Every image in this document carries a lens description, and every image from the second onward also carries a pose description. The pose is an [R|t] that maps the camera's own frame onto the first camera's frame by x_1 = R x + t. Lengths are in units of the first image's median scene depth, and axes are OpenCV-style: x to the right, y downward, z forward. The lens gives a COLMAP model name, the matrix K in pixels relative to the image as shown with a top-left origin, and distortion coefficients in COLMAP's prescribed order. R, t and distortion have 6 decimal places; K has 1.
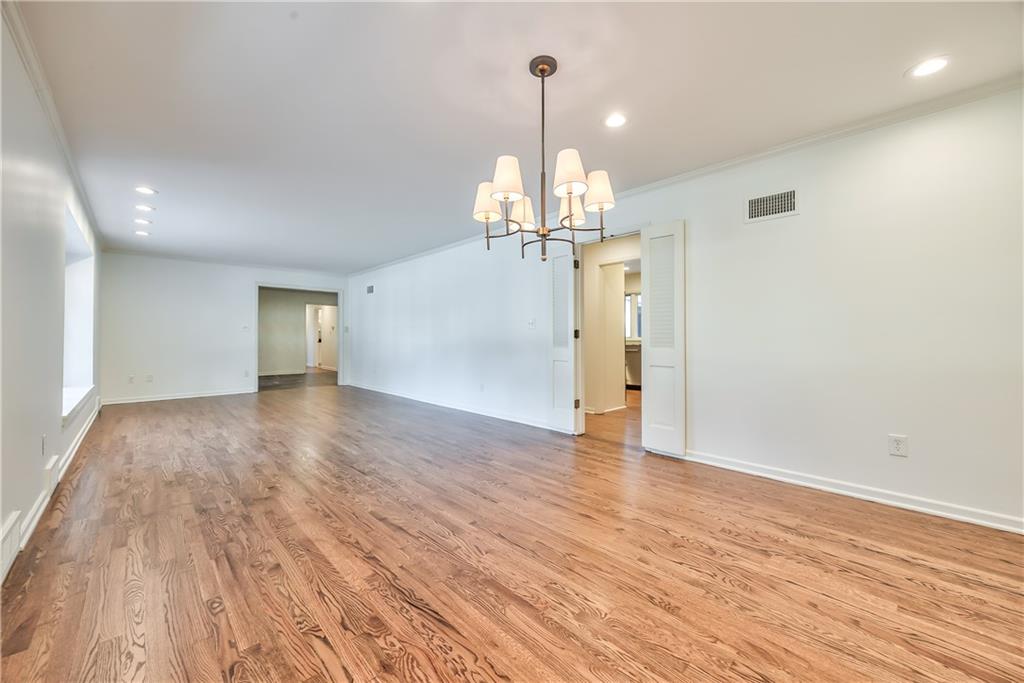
lens RADIAL K [[392.2, 0, 509.9], [0, 392.2, 333.2], [0, 0, 1]] dist [-0.002932, -0.000019]
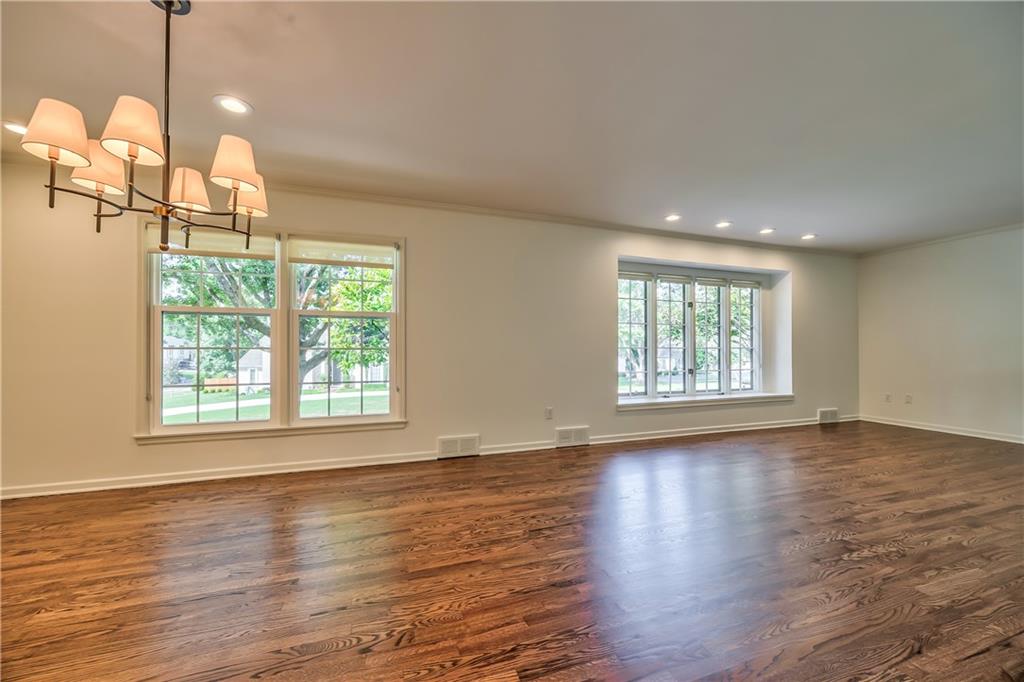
lens RADIAL K [[392.2, 0, 516.0], [0, 392.2, 347.0], [0, 0, 1]] dist [-0.002932, -0.000019]
pose [[-0.405978, -0.000772, -0.913883, 0.485397], [0.010472, 0.999930, -0.005497, 0.011442], [0.913823, -0.011802, -0.405941, 1.855520]]
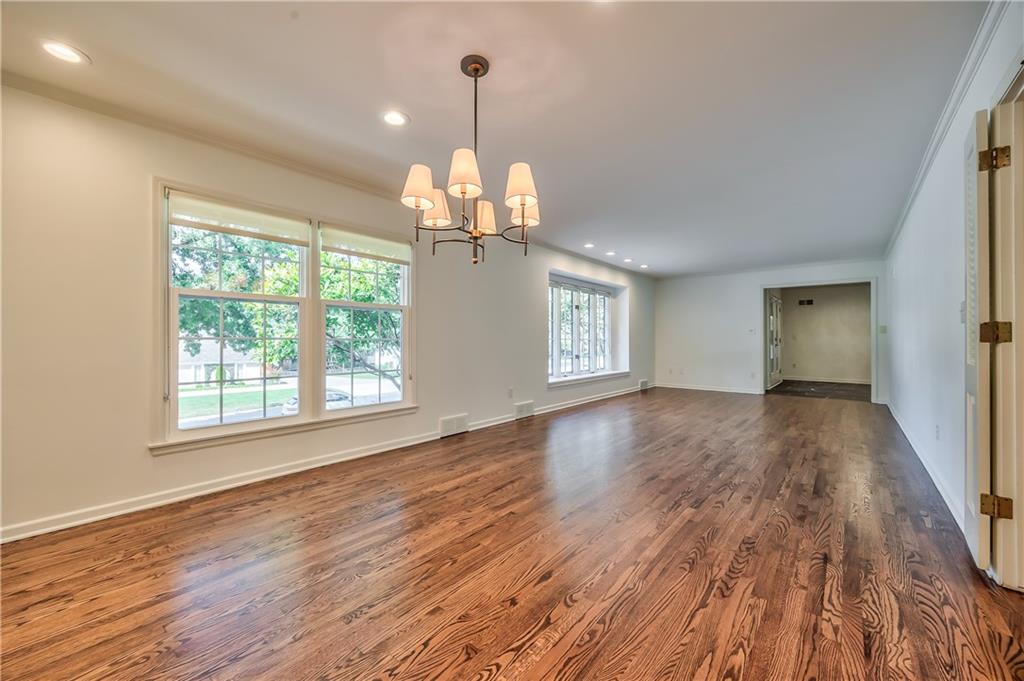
lens RADIAL K [[392.2, 0, 515.2], [0, 392.2, 340.0], [0, 0, 1]] dist [-0.002932, -0.000019]
pose [[0.112130, 0.001465, -0.993693, 1.036251], [0.009965, 0.999947, 0.002599, 0.006463], [0.993644, -0.010193, 0.112109, 0.946232]]
